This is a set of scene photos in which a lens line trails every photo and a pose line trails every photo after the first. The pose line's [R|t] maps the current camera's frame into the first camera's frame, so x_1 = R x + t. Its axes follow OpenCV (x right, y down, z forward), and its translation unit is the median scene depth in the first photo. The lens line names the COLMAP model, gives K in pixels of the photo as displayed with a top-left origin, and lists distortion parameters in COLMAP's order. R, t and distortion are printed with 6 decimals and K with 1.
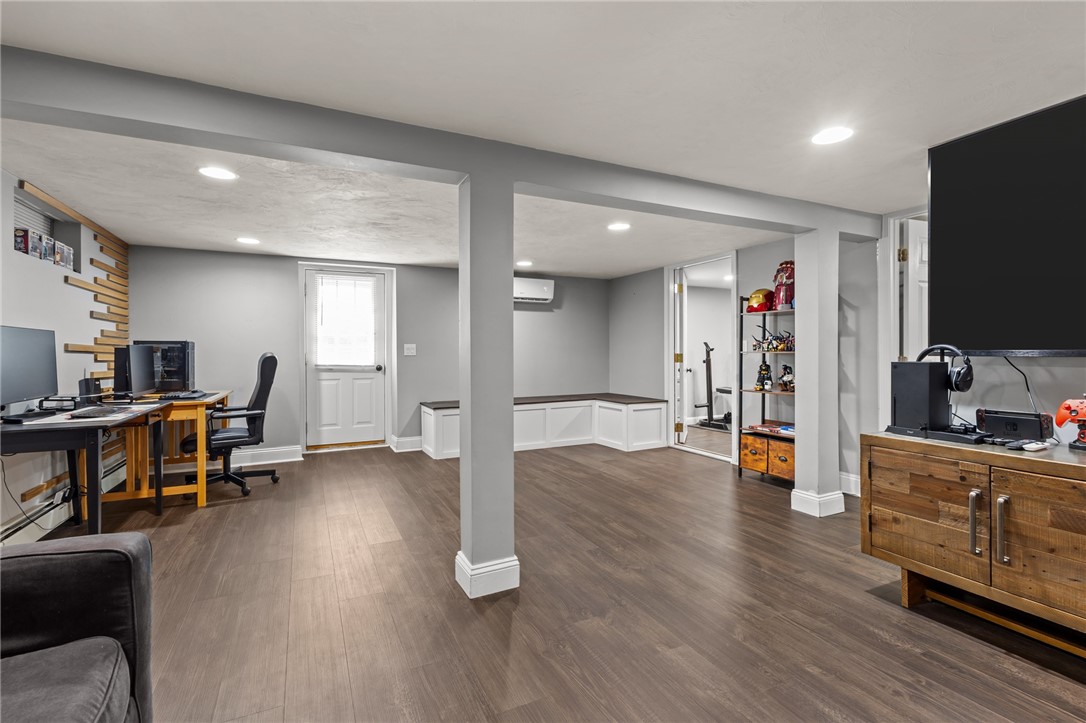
lens RADIAL K [[504.8, 0, 547.1], [0, 504.8, 355.3], [0, 0, 1]] dist [0.009539, -0.003778]
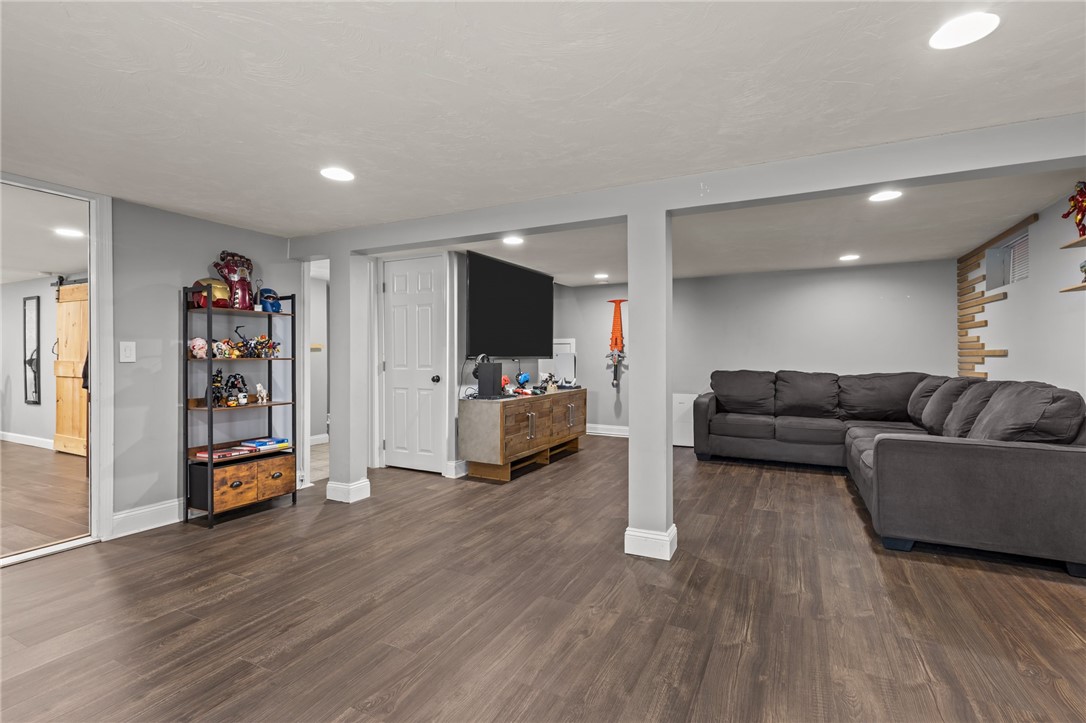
lens RADIAL K [[504.8, 0, 544.4], [0, 504.8, 358.9], [0, 0, 1]] dist [0.009539, -0.003778]
pose [[-0.611373, 0.002831, 0.791337, -0.783141], [0.011011, 0.999927, 0.004930, -0.006929], [-0.791266, 0.011727, -0.611360, 1.661642]]
